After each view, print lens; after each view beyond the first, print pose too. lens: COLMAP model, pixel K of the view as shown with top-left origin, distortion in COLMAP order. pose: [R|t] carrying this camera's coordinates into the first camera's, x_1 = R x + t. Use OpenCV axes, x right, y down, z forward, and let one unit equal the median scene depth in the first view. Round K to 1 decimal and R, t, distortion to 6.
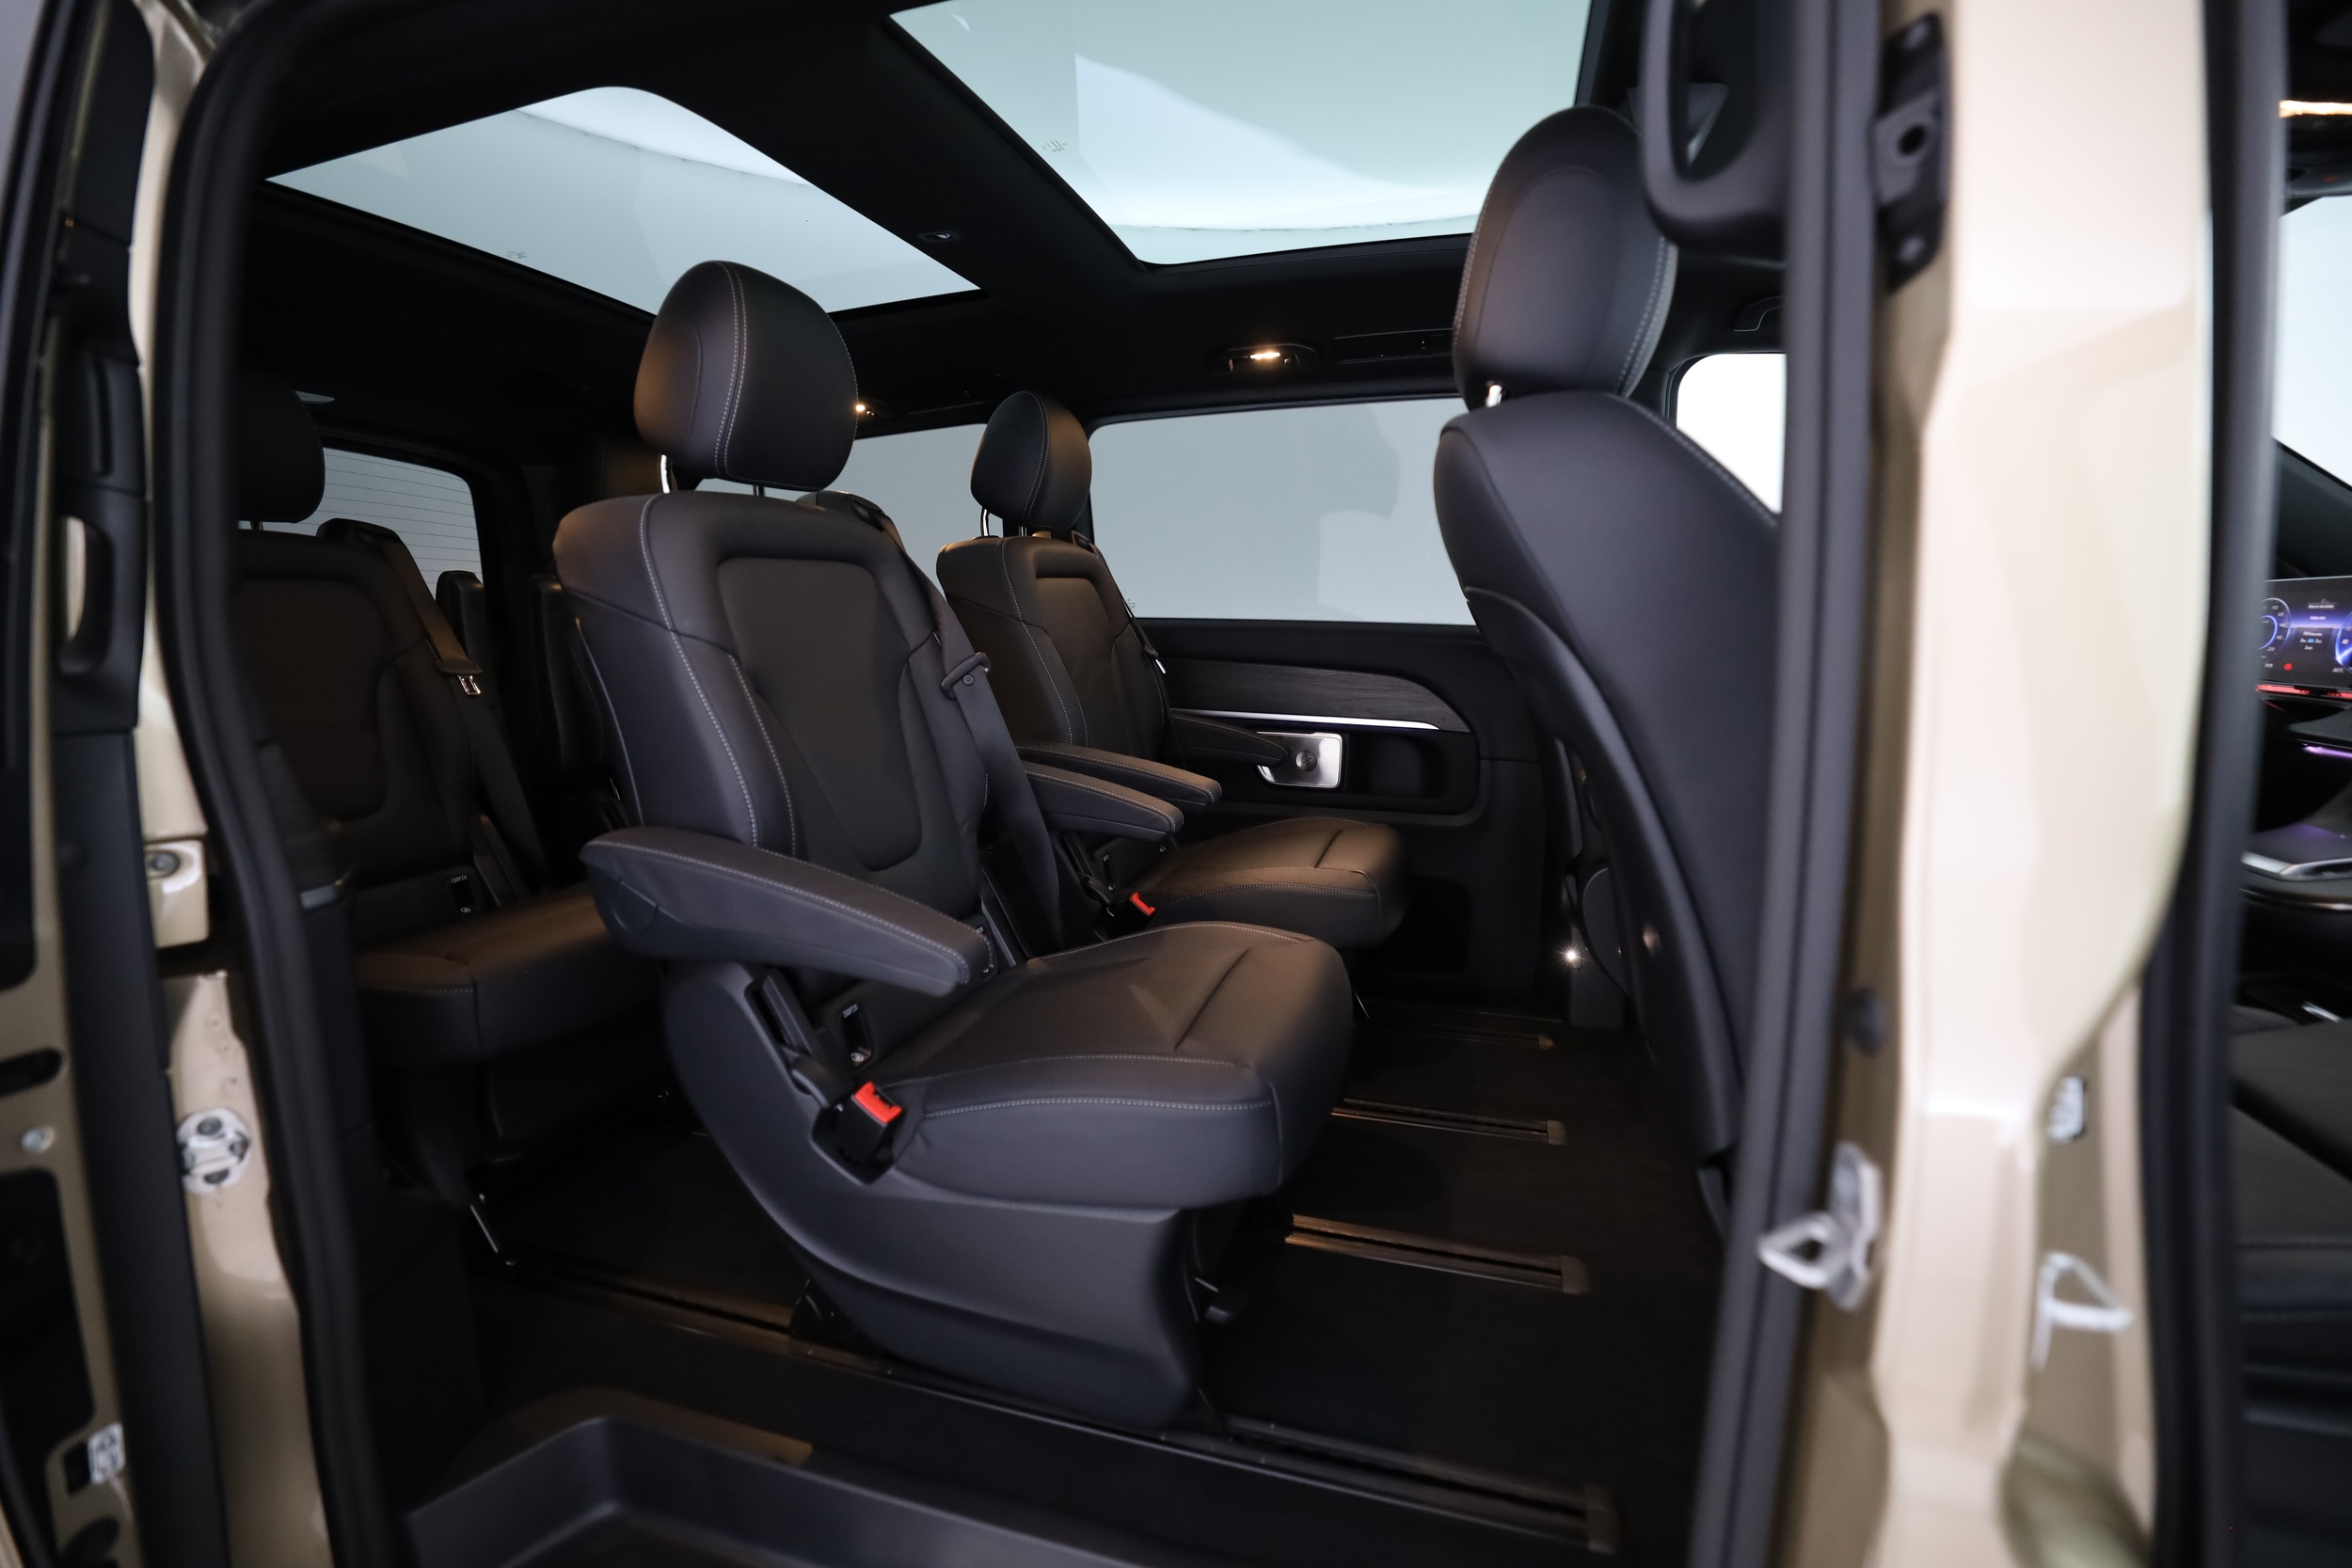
lens RADIAL K [[1004.2, 0, 1166.4], [0, 1004.2, 783.3], [0, 0, 1]] dist [-0.031267, 0.000403]
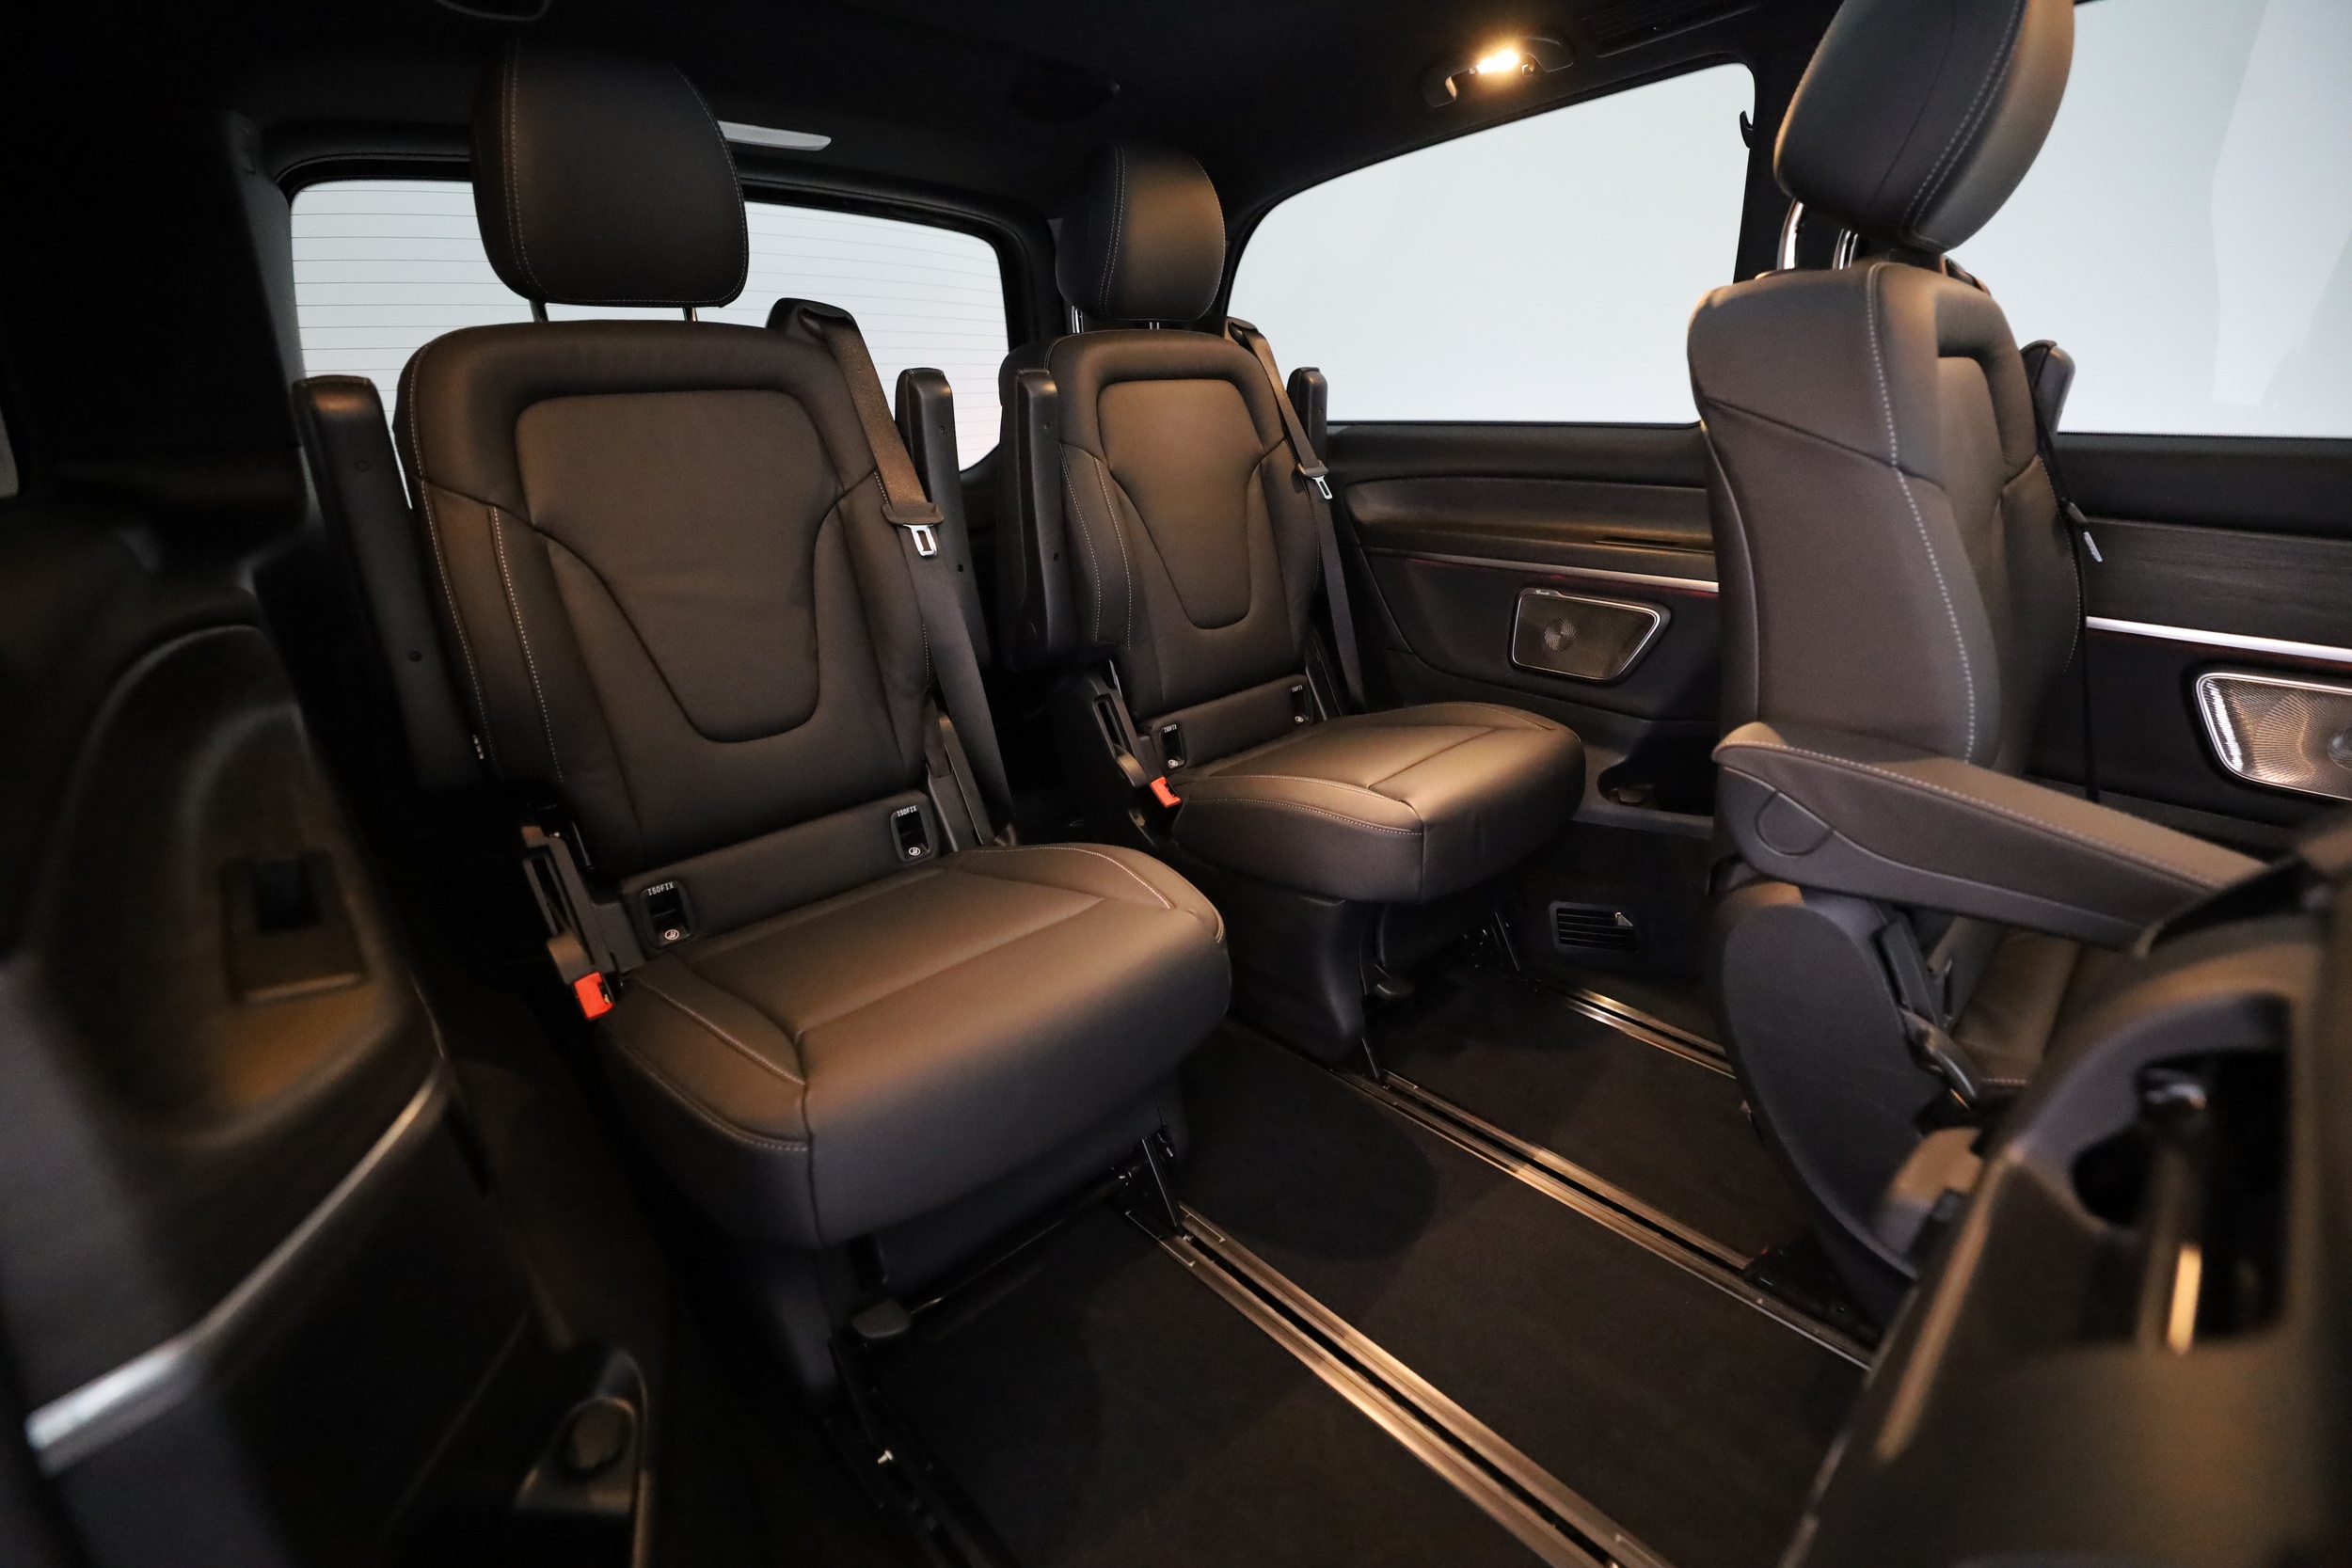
lens RADIAL K [[1004.2, 0, 1181.0], [0, 1004.2, 776.7], [0, 0, 1]] dist [-0.031267, 0.000403]
pose [[0.875806, 0.158720, -0.455819, -0.189792], [-0.063774, 0.974158, 0.216676, -0.098502], [0.478431, -0.160696, 0.863296, 0.432987]]
